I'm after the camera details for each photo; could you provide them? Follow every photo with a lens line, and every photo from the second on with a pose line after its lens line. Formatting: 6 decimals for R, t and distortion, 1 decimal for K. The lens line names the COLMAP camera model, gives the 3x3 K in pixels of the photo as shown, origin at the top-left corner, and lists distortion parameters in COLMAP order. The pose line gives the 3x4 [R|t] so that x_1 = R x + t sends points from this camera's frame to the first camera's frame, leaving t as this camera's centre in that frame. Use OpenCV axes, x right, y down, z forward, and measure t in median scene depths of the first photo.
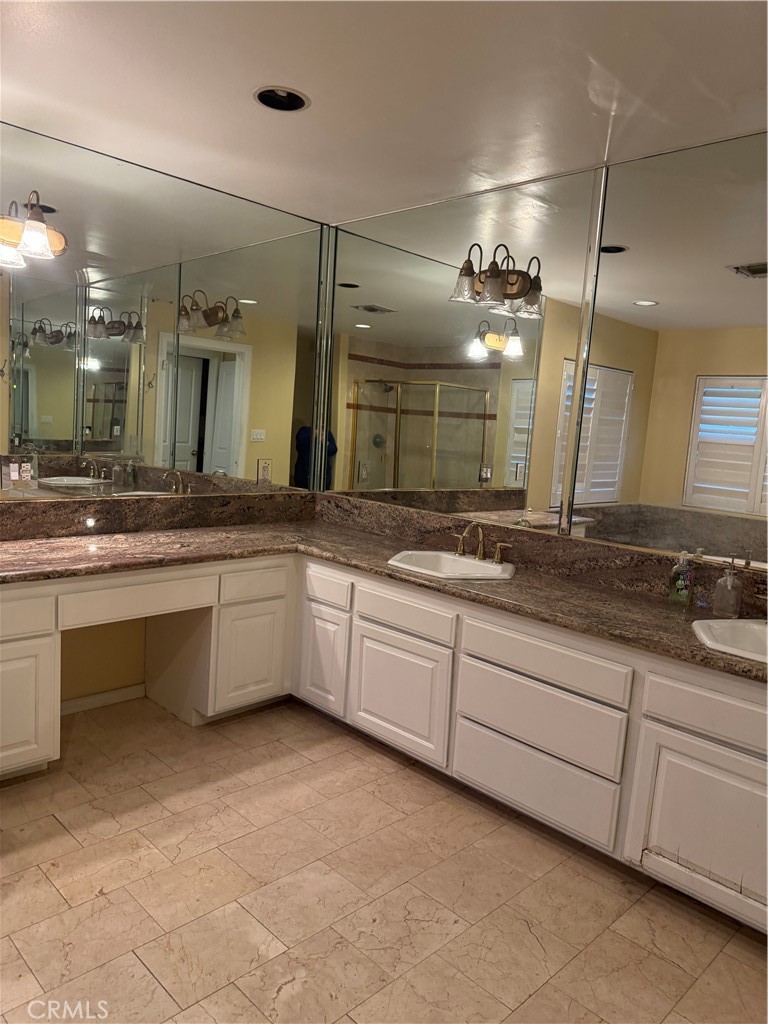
lens RADIAL K [[725.2, 0, 378.3], [0, 725.2, 515.5], [0, 0, 1]] dist [0.048572, -0.062625]
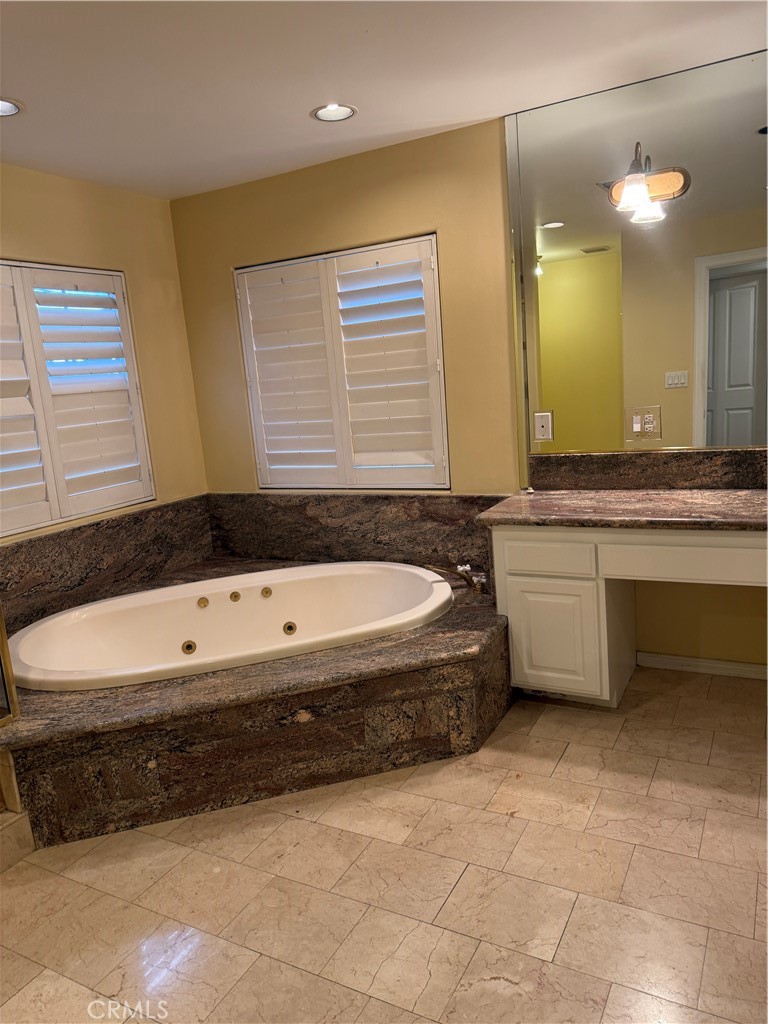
lens RADIAL K [[725.2, 0, 381.1], [0, 725.2, 509.2], [0, 0, 1]] dist [0.048572, -0.062625]
pose [[0.275075, 0.080998, -0.958005, 0.391039], [-0.018626, 0.996707, 0.078922, -0.013374], [0.961242, -0.003865, 0.275678, 0.348977]]
